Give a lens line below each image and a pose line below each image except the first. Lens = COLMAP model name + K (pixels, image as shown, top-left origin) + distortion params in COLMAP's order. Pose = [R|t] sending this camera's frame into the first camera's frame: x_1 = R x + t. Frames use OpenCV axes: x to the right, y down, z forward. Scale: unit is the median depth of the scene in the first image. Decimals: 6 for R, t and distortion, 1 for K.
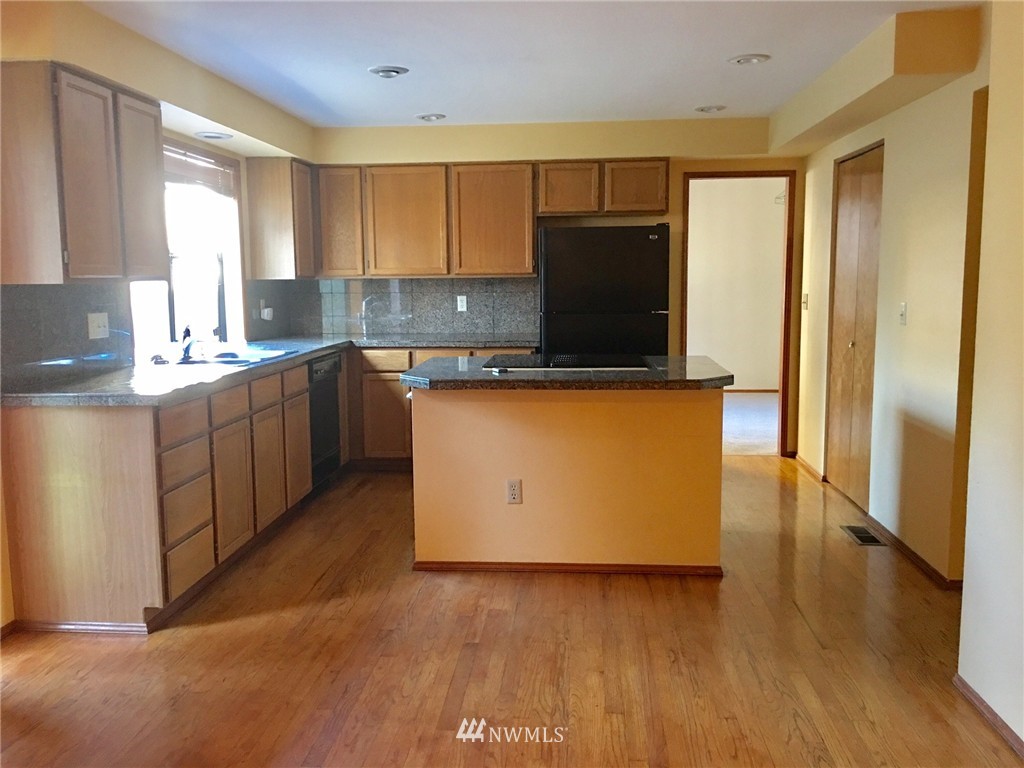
lens RADIAL K [[859.5, 0, 484.5], [0, 859.5, 381.4], [0, 0, 1]] dist [0.059968, -0.074215]
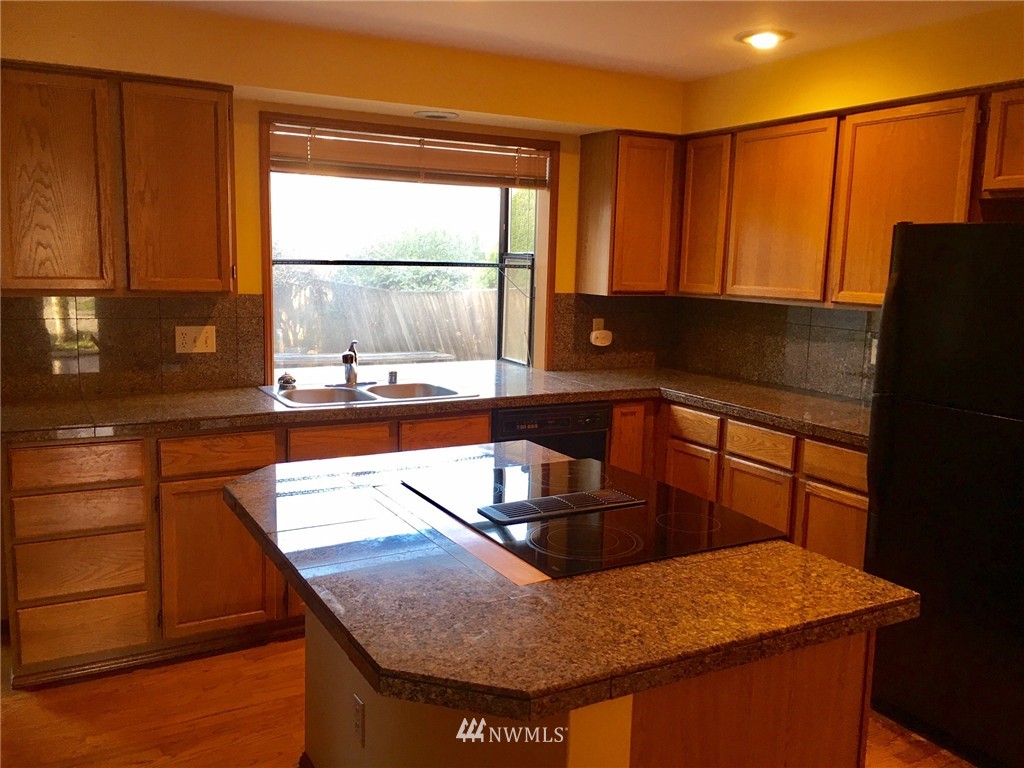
lens RADIAL K [[859.5, 0, 484.5], [0, 859.5, 381.4], [0, 0, 1]] dist [0.059968, -0.074215]
pose [[0.564631, 0.144171, -0.812654, 0.328732], [-0.129688, 0.987892, 0.085152, -0.093869], [0.815091, 0.057312, 0.576491, 0.486748]]
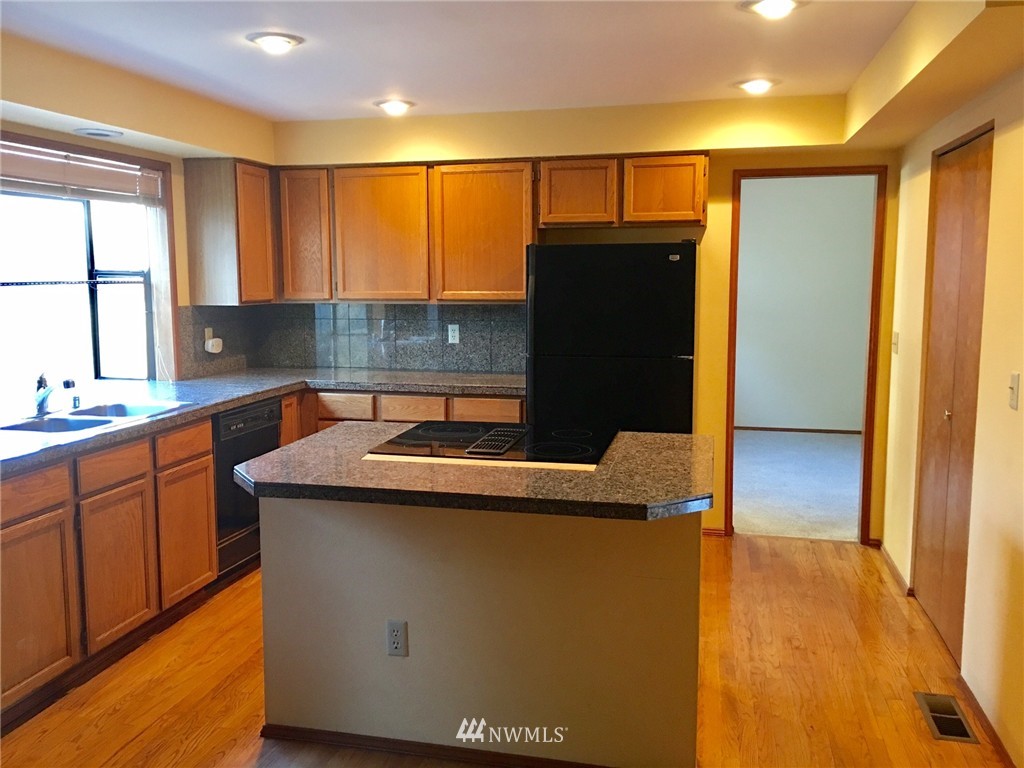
lens RADIAL K [[859.5, 0, 484.5], [0, 859.5, 381.4], [0, 0, 1]] dist [0.059968, -0.074215]
pose [[0.988903, 0.024697, -0.146492, 0.133947], [-0.023973, 0.999690, 0.006708, -0.056454], [0.146612, -0.003122, 0.989189, 0.216194]]
